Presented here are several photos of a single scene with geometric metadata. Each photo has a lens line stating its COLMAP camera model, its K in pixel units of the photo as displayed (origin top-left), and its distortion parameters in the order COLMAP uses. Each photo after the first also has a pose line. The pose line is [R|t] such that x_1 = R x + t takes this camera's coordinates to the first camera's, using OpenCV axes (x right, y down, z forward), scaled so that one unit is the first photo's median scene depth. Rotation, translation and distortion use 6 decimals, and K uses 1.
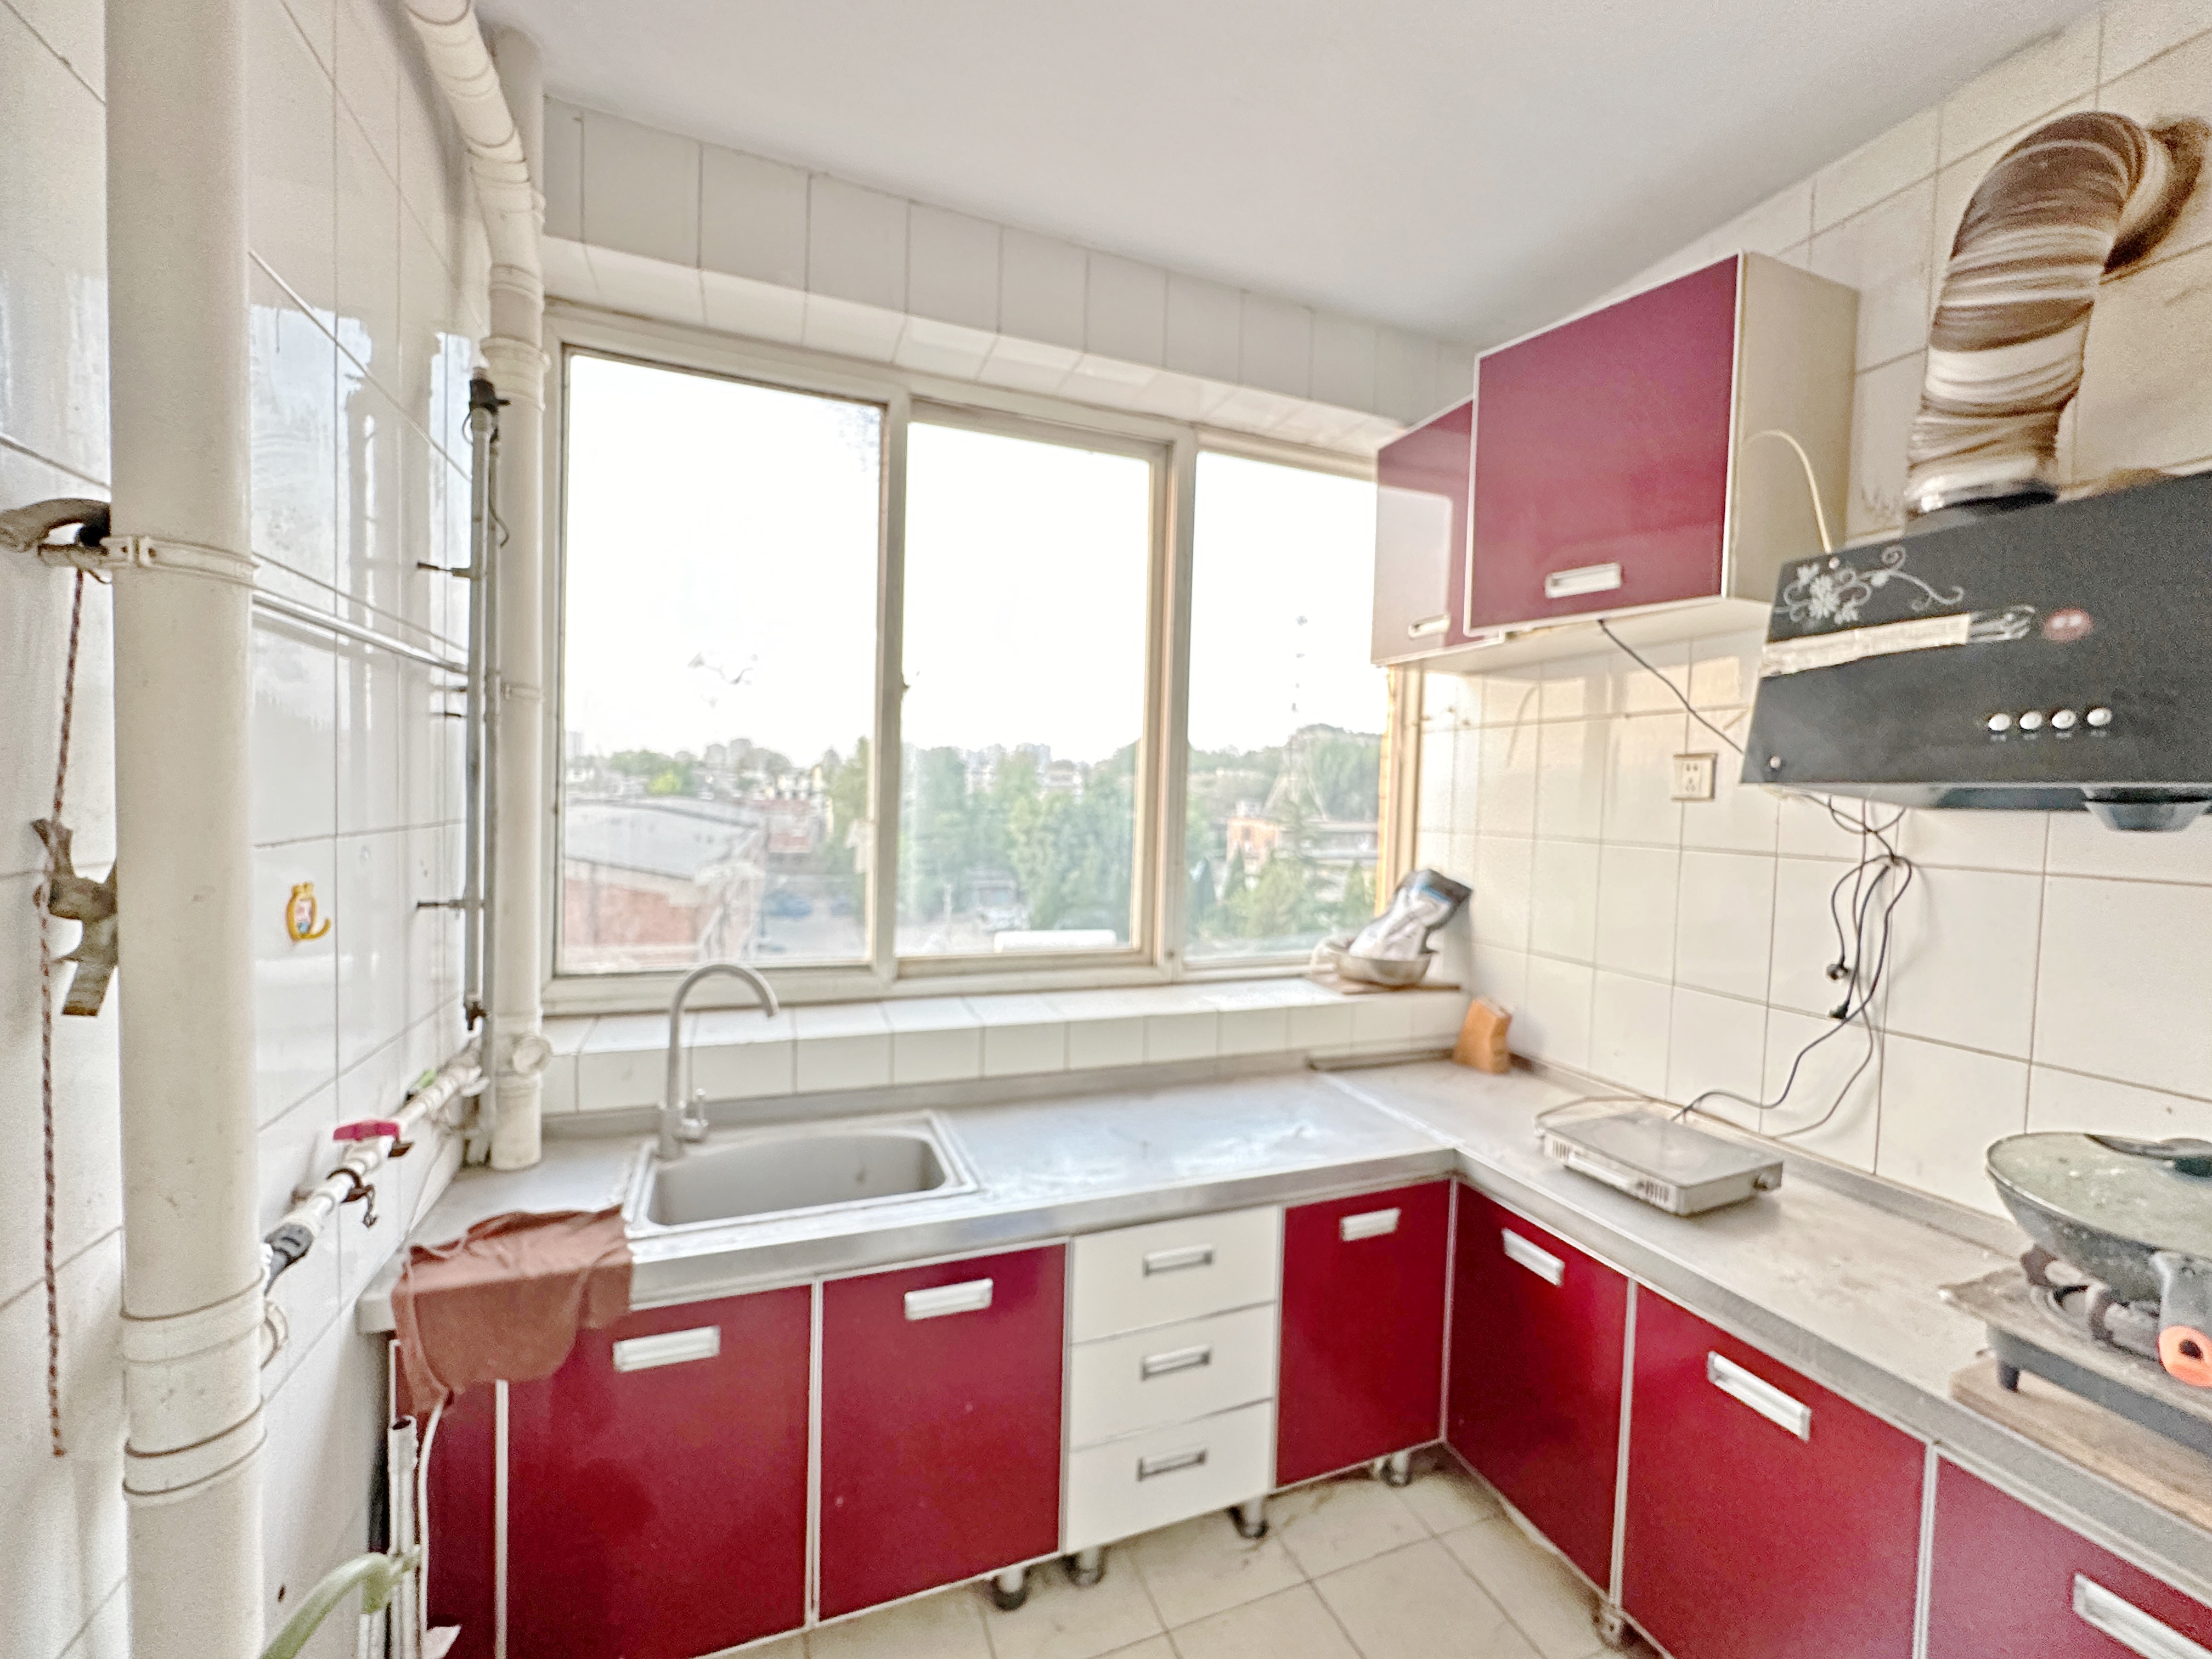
lens RADIAL K [[883.7, 0, 1103.8], [0, 883.7, 831.2], [0, 0, 1]] dist [-0.001911, -0.000056]
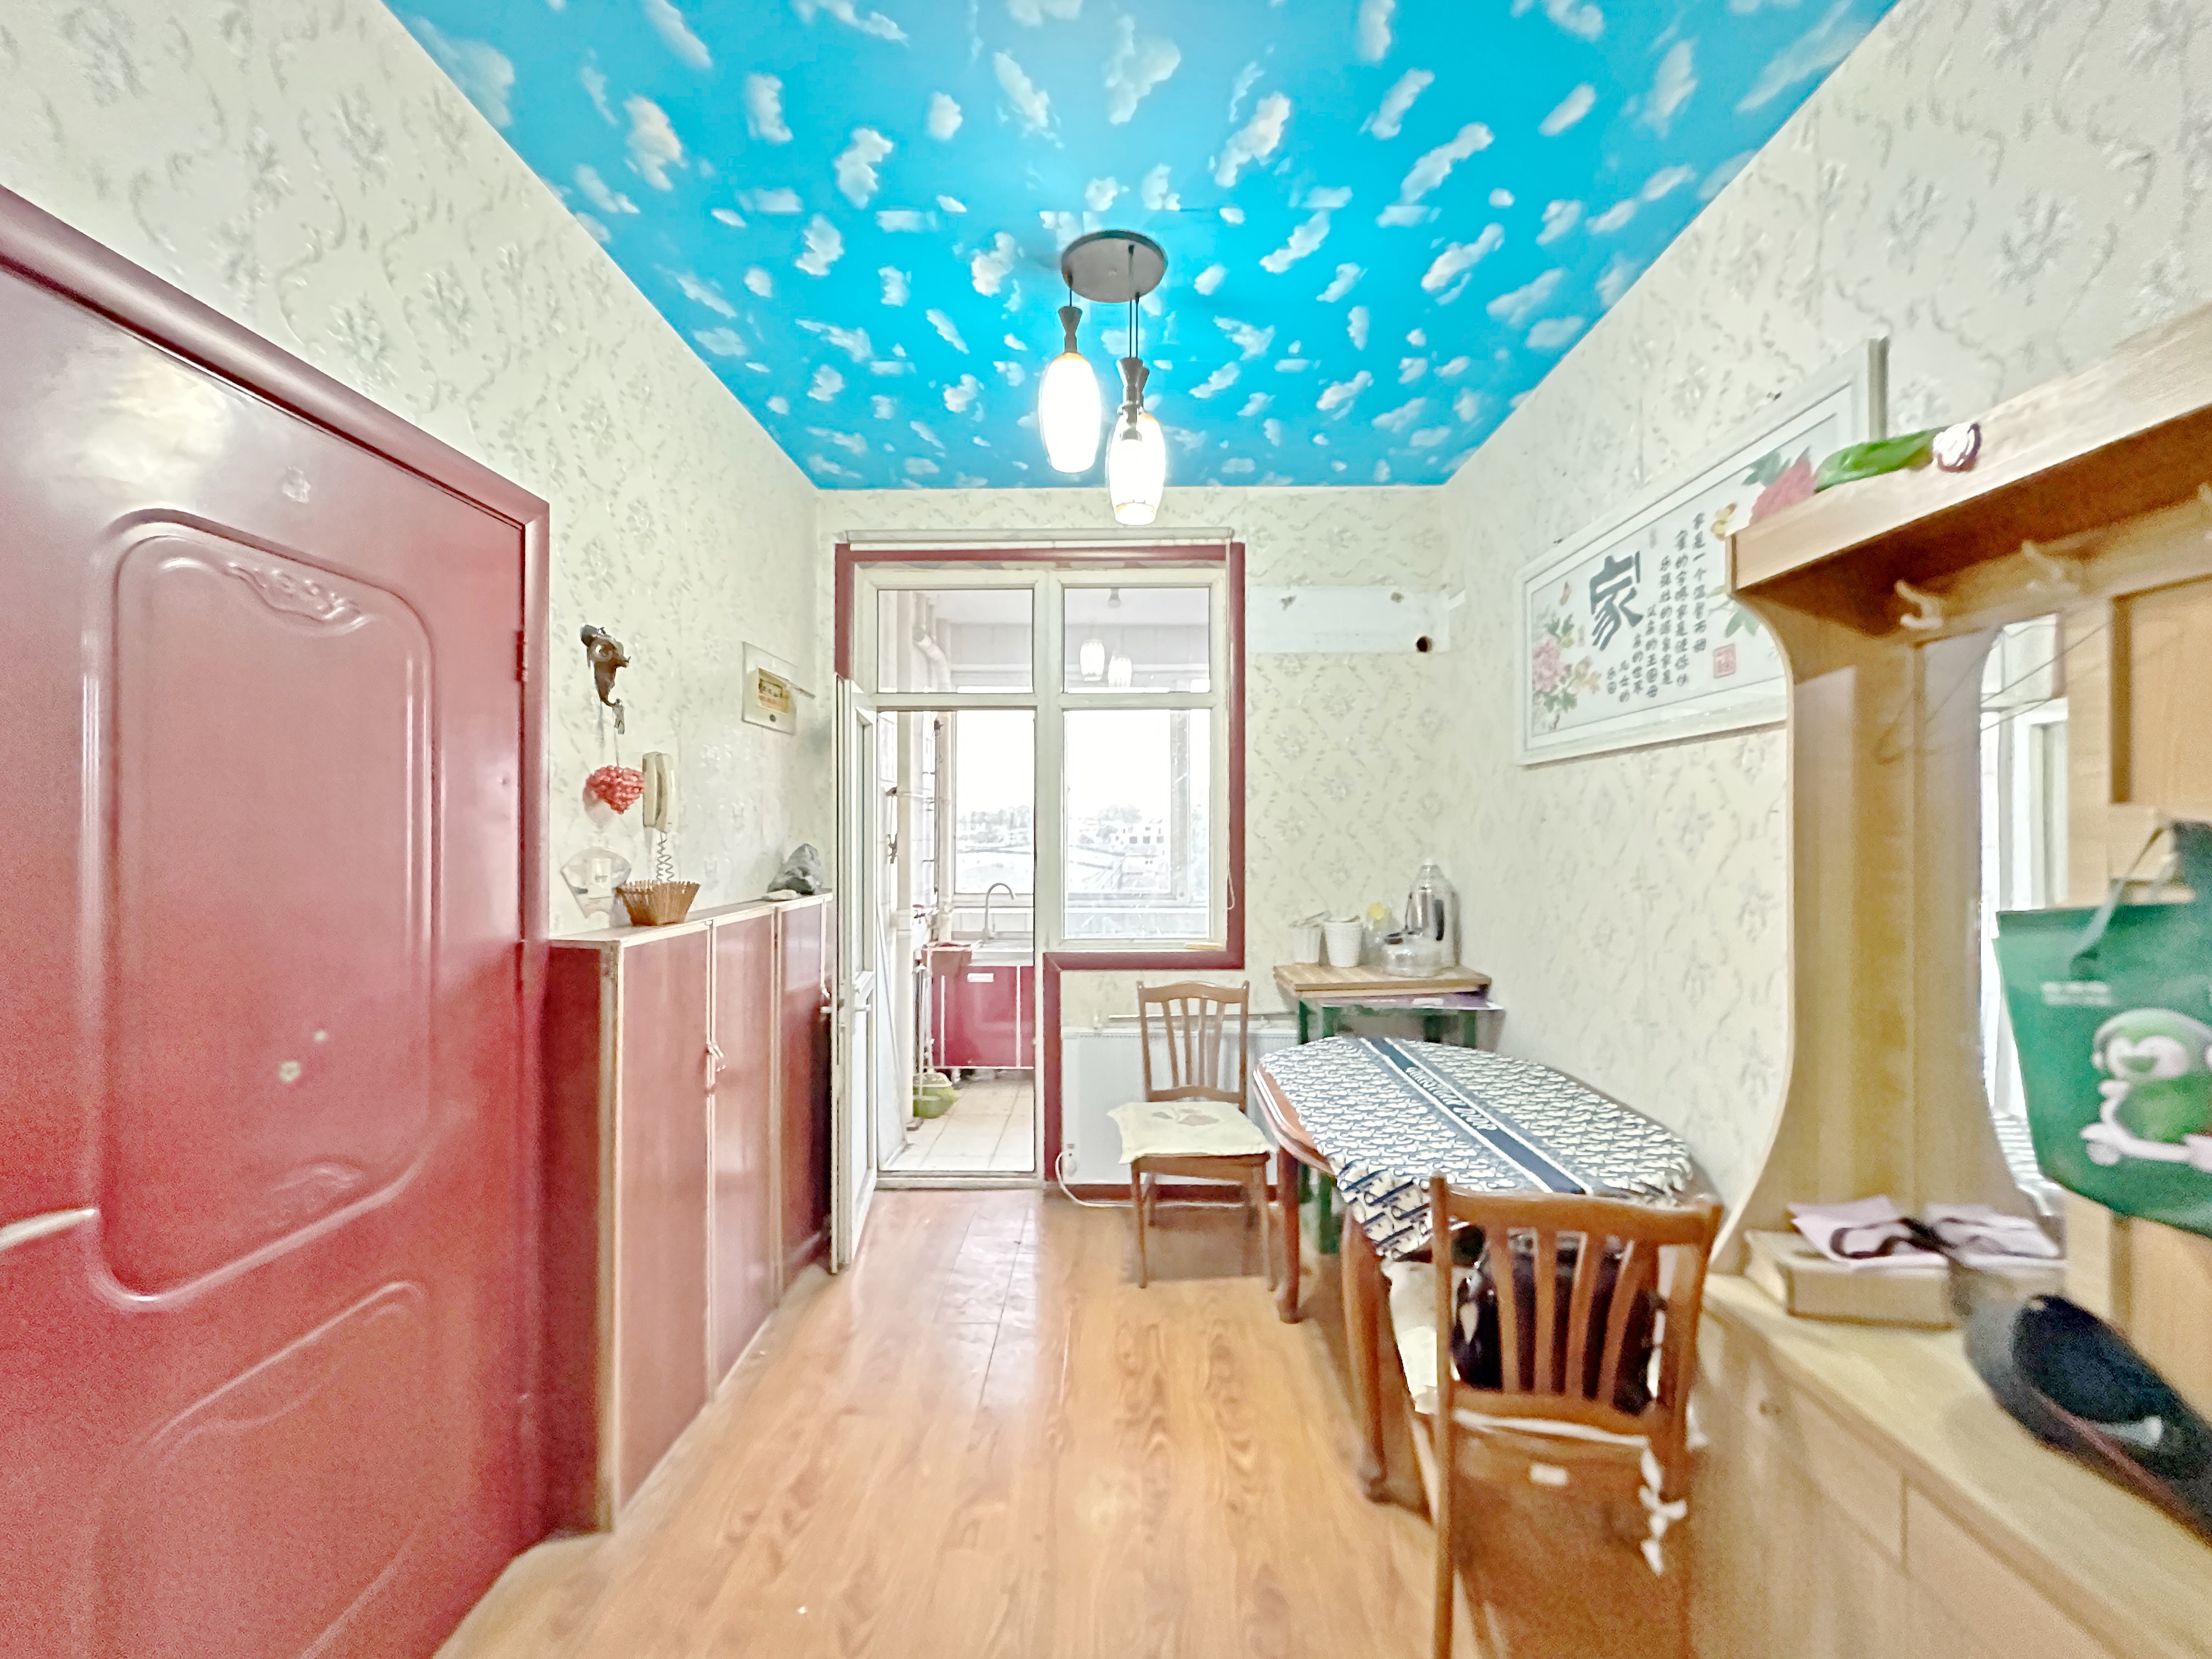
lens RADIAL K [[883.7, 0, 1109.0], [0, 883.7, 830.1], [0, 0, 1]] dist [-0.001911, -0.000056]
pose [[0.926426, -0.032748, -0.375050, 1.139862], [0.014411, 0.998564, -0.051594, 0.129676], [0.376201, 0.042393, 0.925568, -1.816270]]
